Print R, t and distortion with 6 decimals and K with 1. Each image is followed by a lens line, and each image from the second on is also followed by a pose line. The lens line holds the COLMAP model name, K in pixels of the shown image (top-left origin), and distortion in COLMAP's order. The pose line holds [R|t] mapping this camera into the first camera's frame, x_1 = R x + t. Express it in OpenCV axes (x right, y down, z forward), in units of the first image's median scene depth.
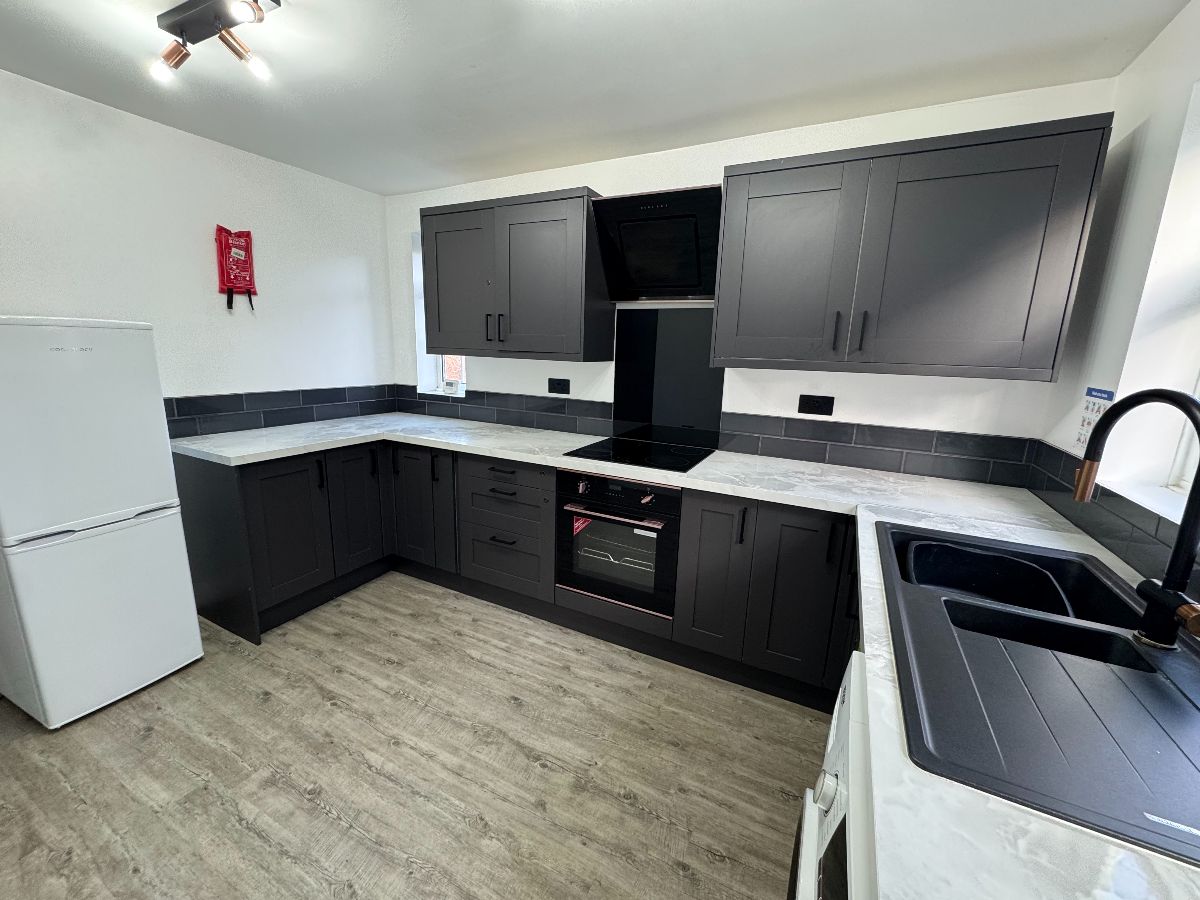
lens RADIAL K [[476.9, 0, 596.3], [0, 476.9, 443.9], [0, 0, 1]] dist [0.010248, -0.000681]
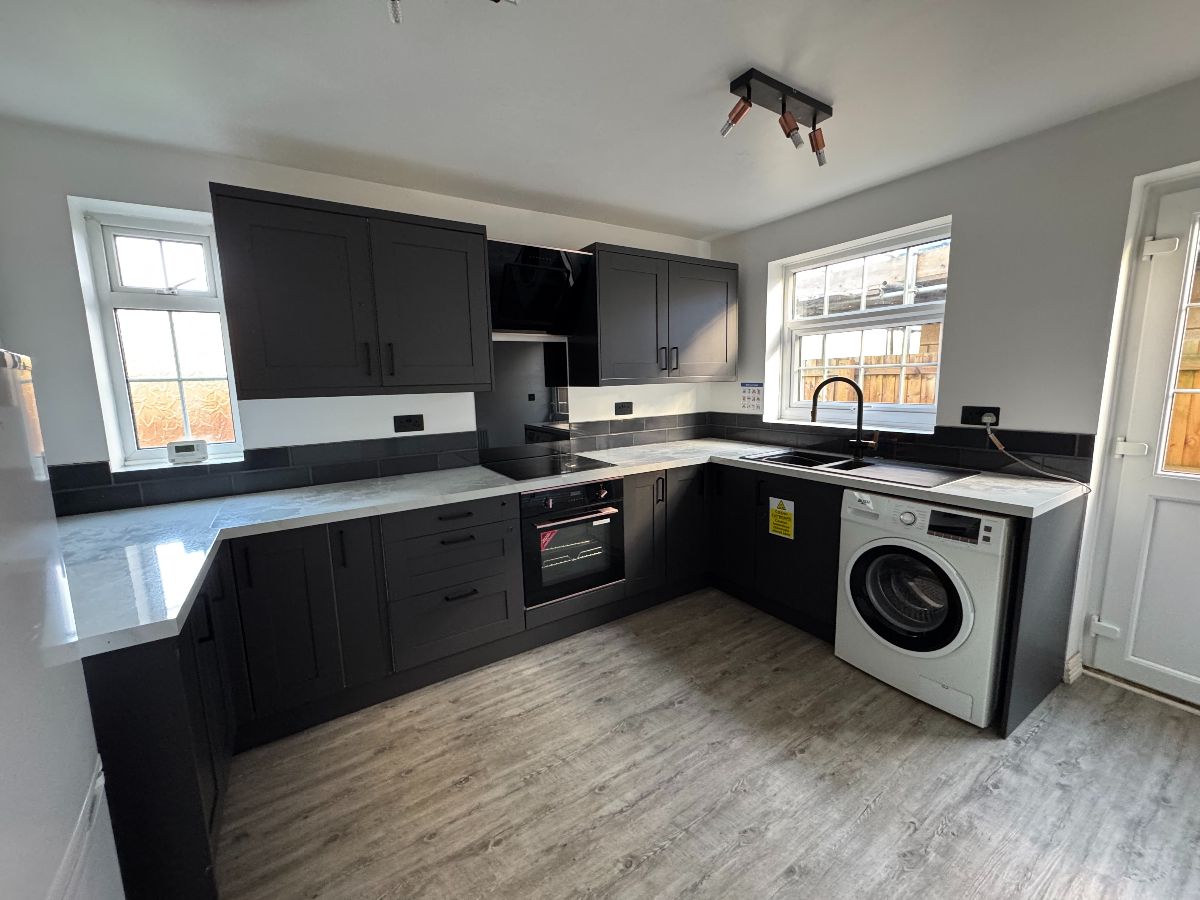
lens RADIAL K [[476.9, 0, 593.6], [0, 476.9, 451.7], [0, 0, 1]] dist [0.010248, -0.000681]
pose [[0.506989, -0.175926, 0.843808, -0.907636], [0.208625, 0.974888, 0.077906, -0.090443], [-0.836324, 0.136542, 0.530960, 0.334744]]
